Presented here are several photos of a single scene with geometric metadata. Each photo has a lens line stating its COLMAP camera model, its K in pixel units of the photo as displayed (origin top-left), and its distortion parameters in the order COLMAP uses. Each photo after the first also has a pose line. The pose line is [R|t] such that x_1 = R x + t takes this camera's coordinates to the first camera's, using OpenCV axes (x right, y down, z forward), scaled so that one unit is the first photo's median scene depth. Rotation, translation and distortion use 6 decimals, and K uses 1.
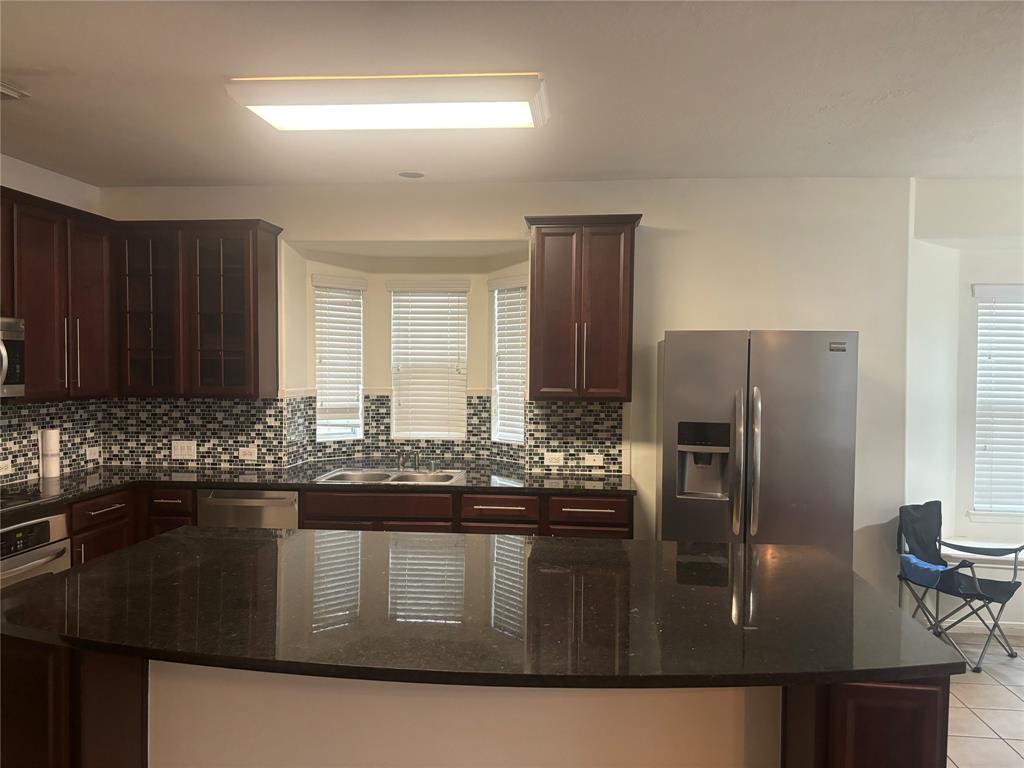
lens RADIAL K [[769.9, 0, 516.7], [0, 769.9, 390.7], [0, 0, 1]] dist [0.045739, -0.051945]
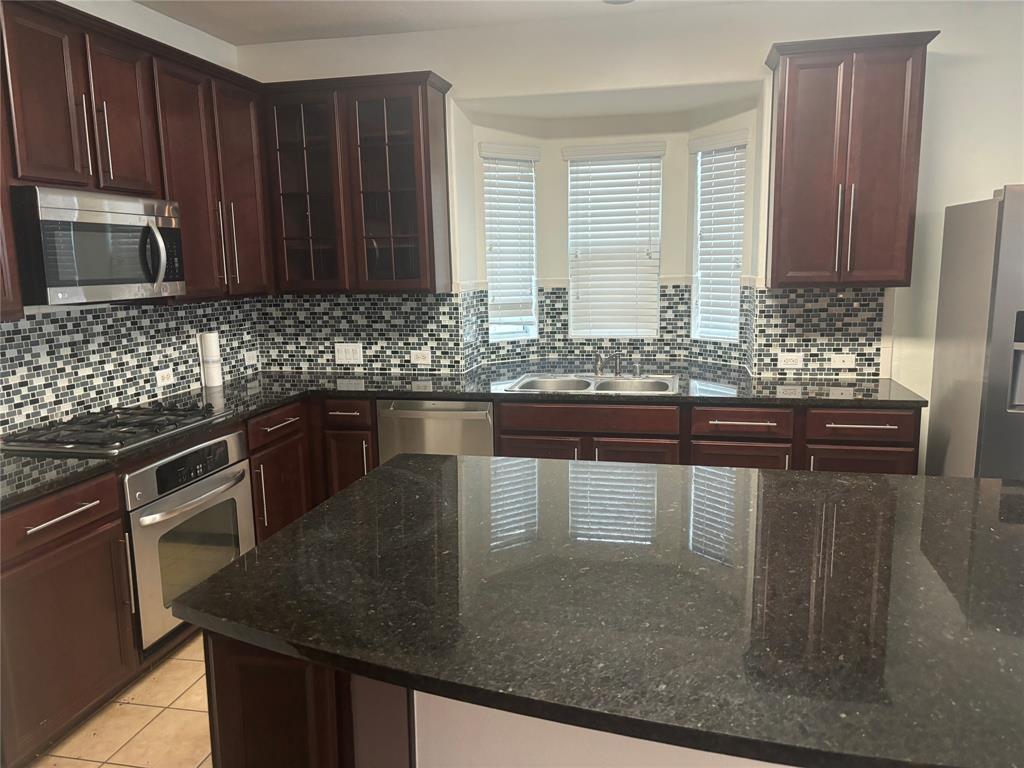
lens RADIAL K [[769.9, 0, 508.5], [0, 769.9, 386.4], [0, 0, 1]] dist [0.045739, -0.051945]
pose [[0.991890, -0.005701, -0.126972, -0.139550], [0.022451, 0.991144, 0.130883, 0.002544], [0.125101, -0.132672, 0.983233, 0.156365]]
